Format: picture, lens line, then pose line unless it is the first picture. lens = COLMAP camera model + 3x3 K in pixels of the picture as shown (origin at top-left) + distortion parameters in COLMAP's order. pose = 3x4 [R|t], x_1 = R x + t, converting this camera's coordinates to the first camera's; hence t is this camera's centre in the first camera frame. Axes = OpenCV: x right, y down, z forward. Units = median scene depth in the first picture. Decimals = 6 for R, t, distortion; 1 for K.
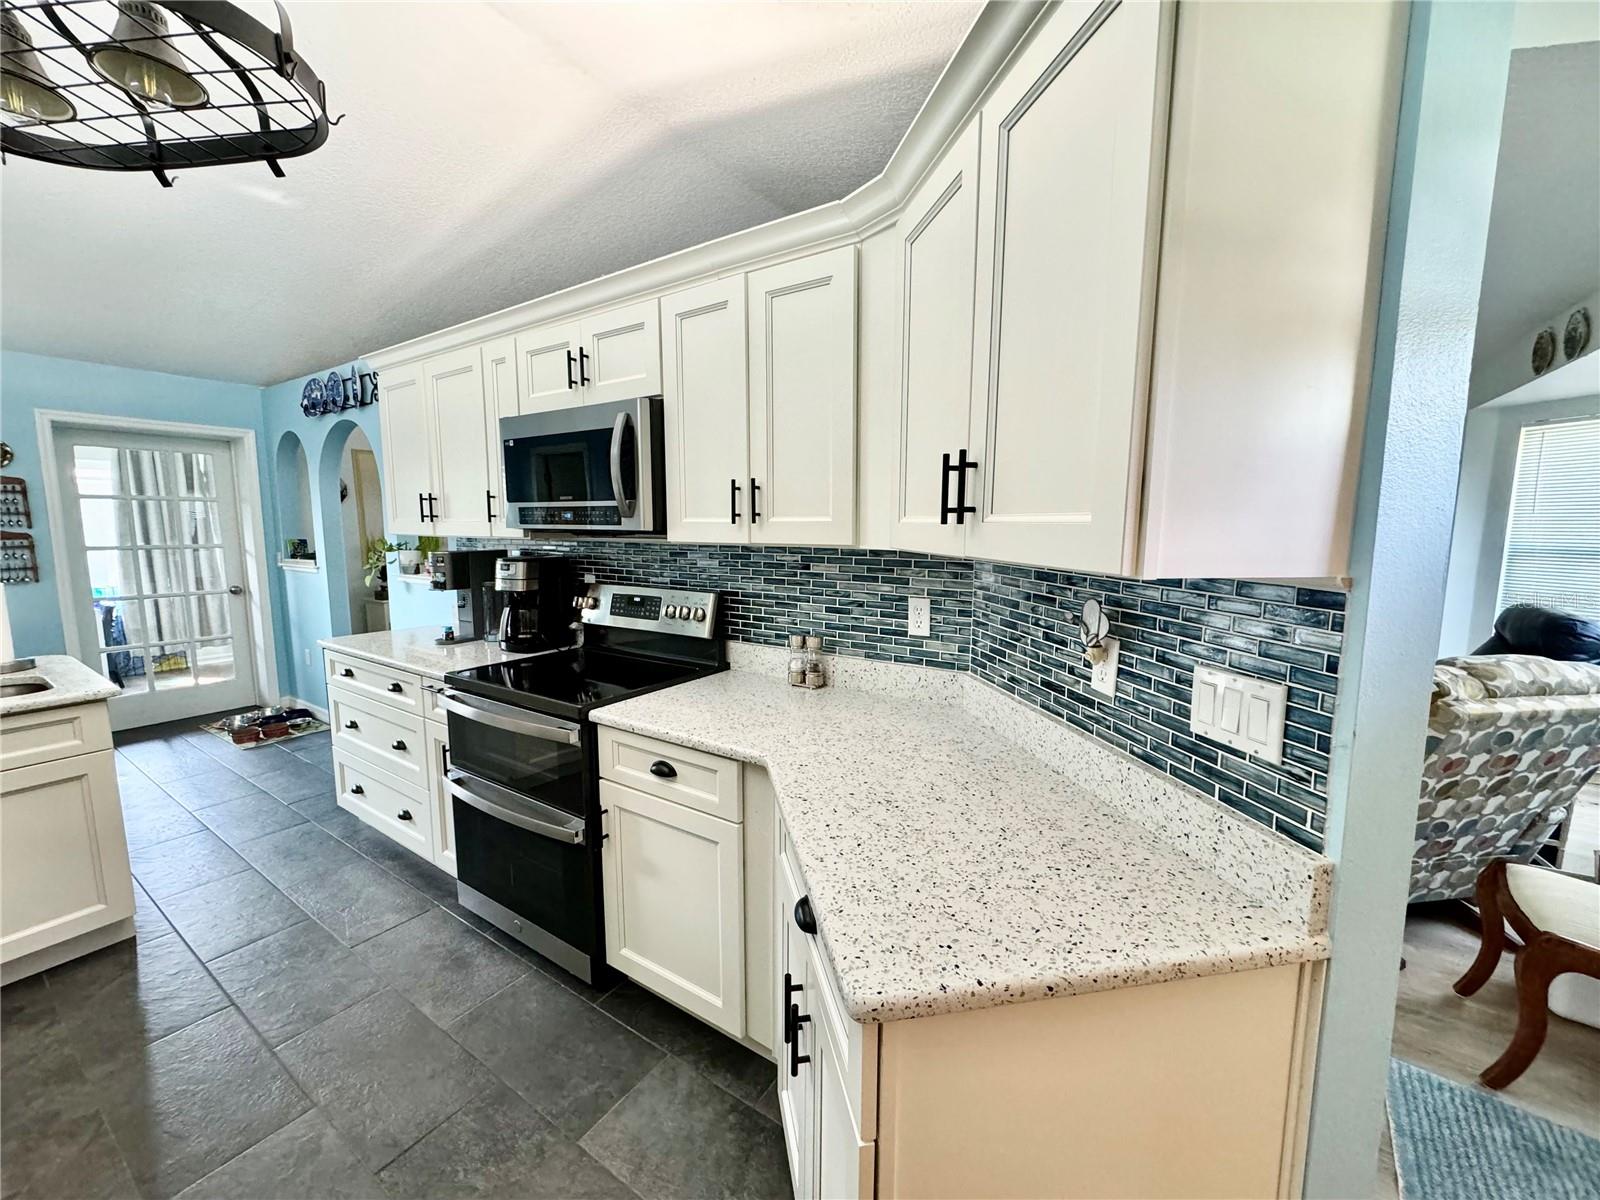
lens RADIAL K [[637.2, 0, 801.6], [0, 637.2, 598.5], [0, 0, 1]] dist [0.007384, -0.002343]
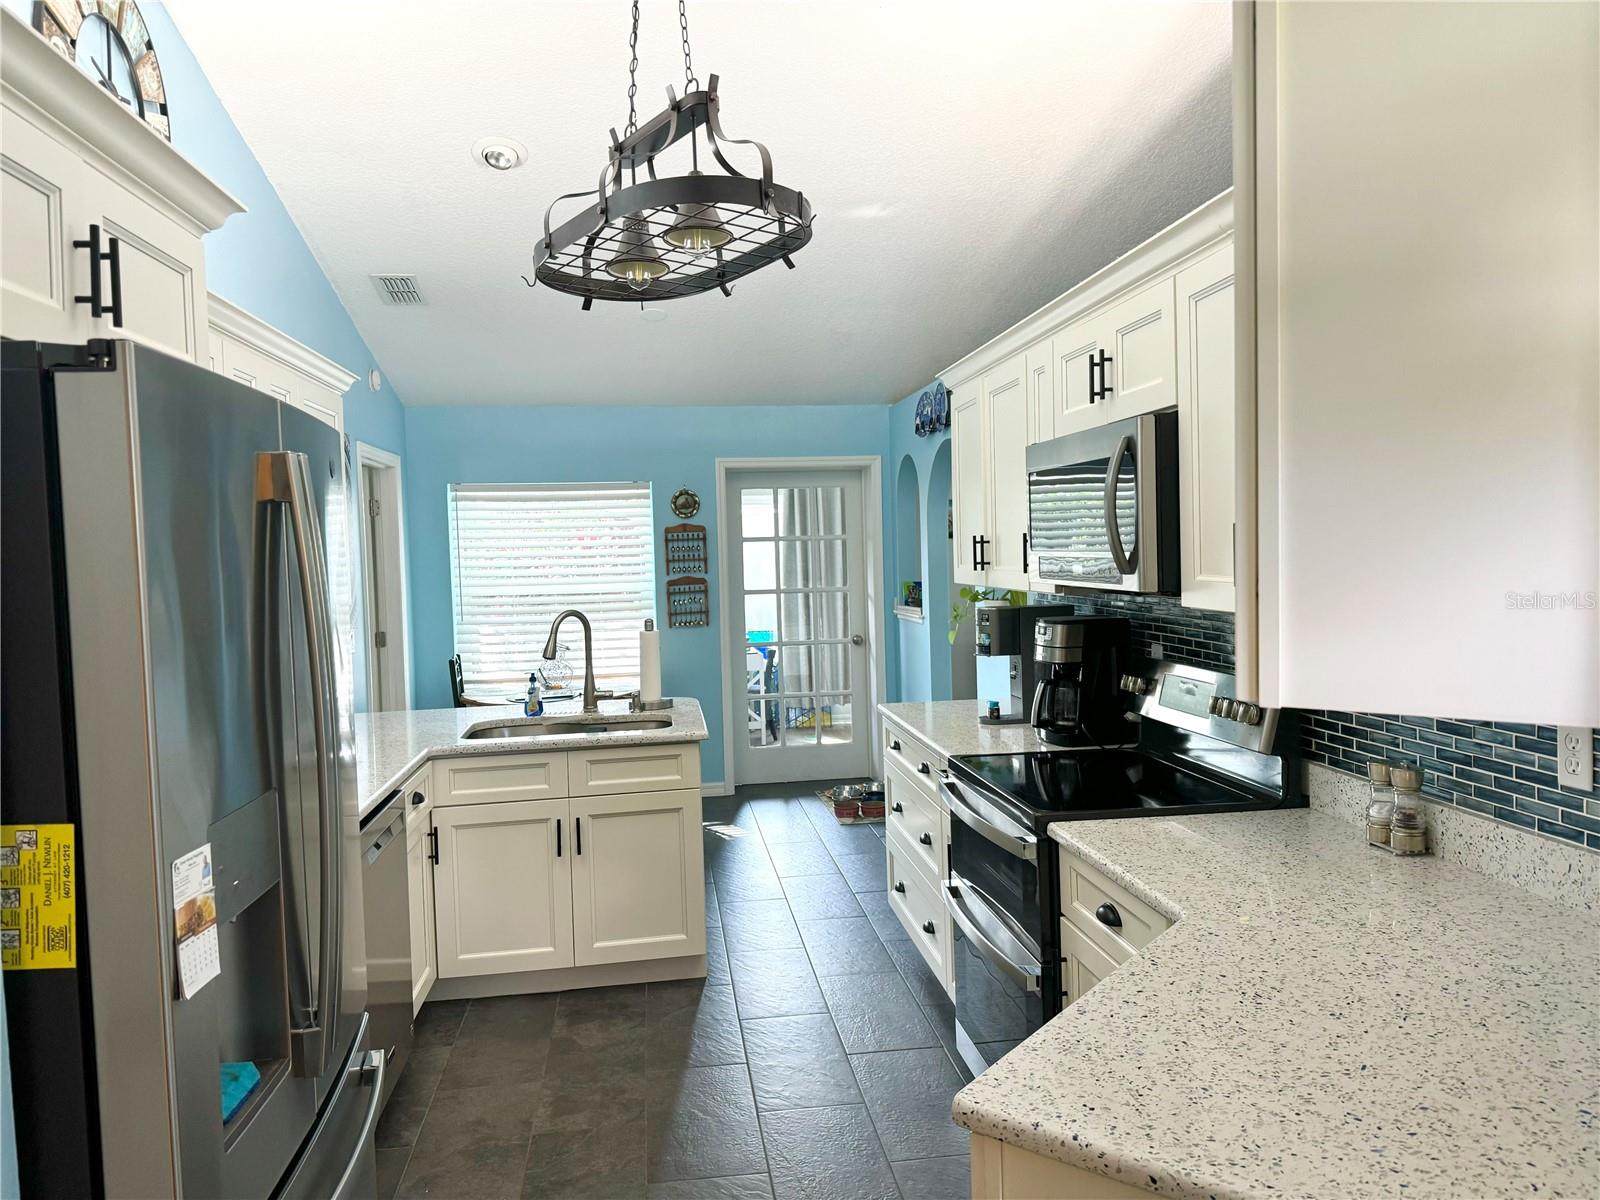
lens RADIAL K [[1113.6, 0, 797.2], [0, 1113.6, 594.2], [0, 0, 1]] dist [0.039986, -0.042616]
pose [[0.664928, 0.011235, -0.746823, 0.368572], [-0.060262, 0.997434, -0.038649, -0.024726], [0.744472, 0.070704, 0.663899, -0.123605]]
